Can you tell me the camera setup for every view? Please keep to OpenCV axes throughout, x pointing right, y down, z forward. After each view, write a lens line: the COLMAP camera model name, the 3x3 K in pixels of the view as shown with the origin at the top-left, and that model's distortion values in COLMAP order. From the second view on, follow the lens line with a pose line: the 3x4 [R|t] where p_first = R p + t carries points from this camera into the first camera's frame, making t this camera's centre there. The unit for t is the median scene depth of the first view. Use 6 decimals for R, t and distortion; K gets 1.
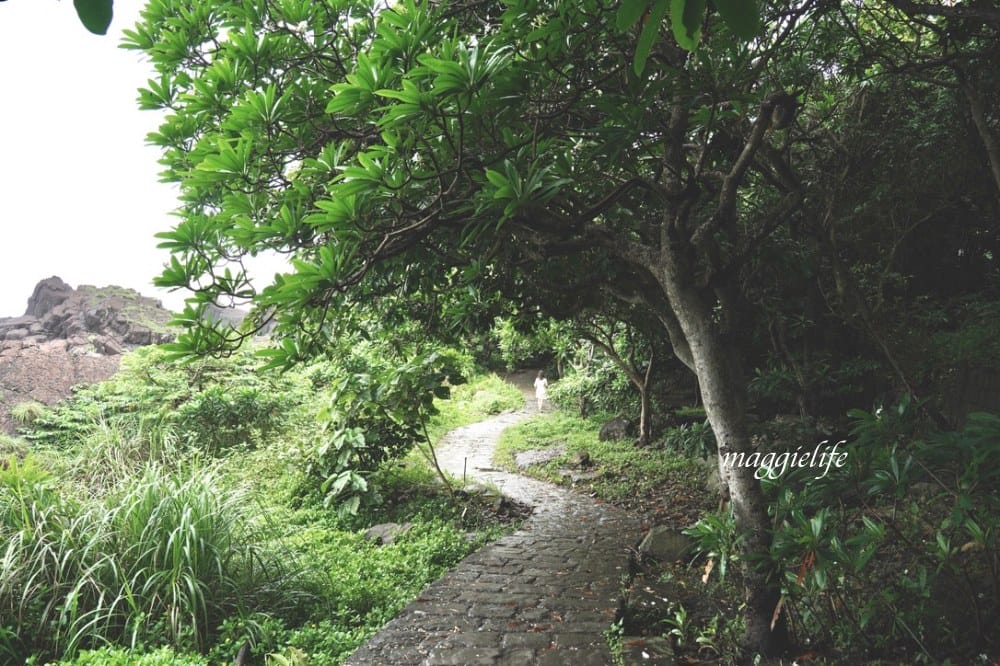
lens RADIAL K [[829.0, 0, 500.0], [0, 829.0, 333.0], [0, 0, 1]] dist [-0.036847, 0.012552]
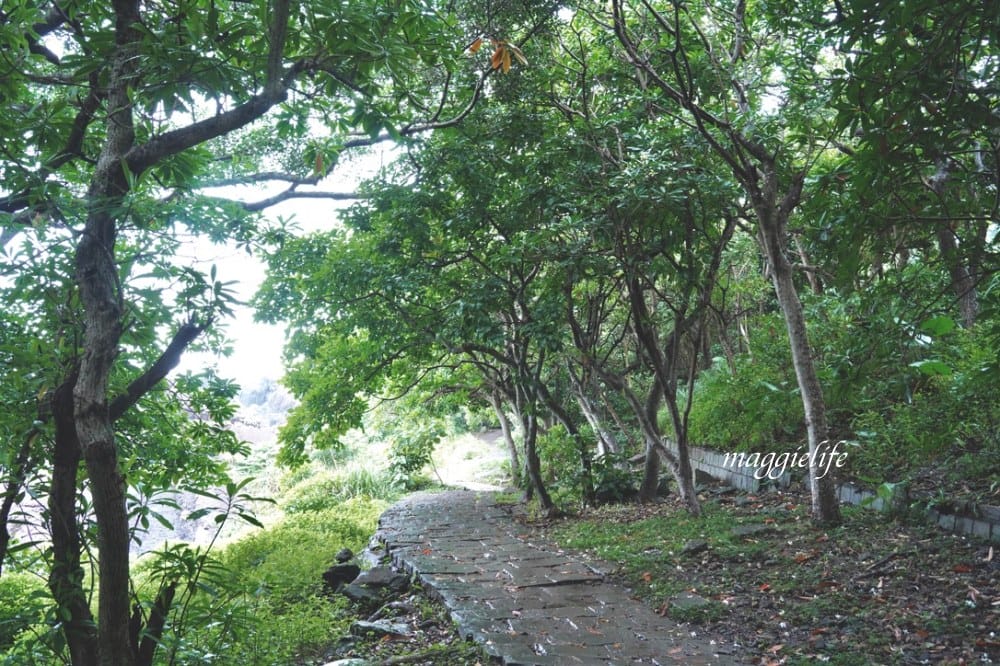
lens RADIAL K [[845.7, 0, 500.0], [0, 845.7, 333.0], [0, 0, 1]] dist [-0.036843, 0.055646]
pose [[0.999446, -0.027076, 0.019349, 0.064279], [0.028370, 0.997138, -0.070078, -0.053179], [-0.017396, 0.070588, 0.997354, -1.290134]]
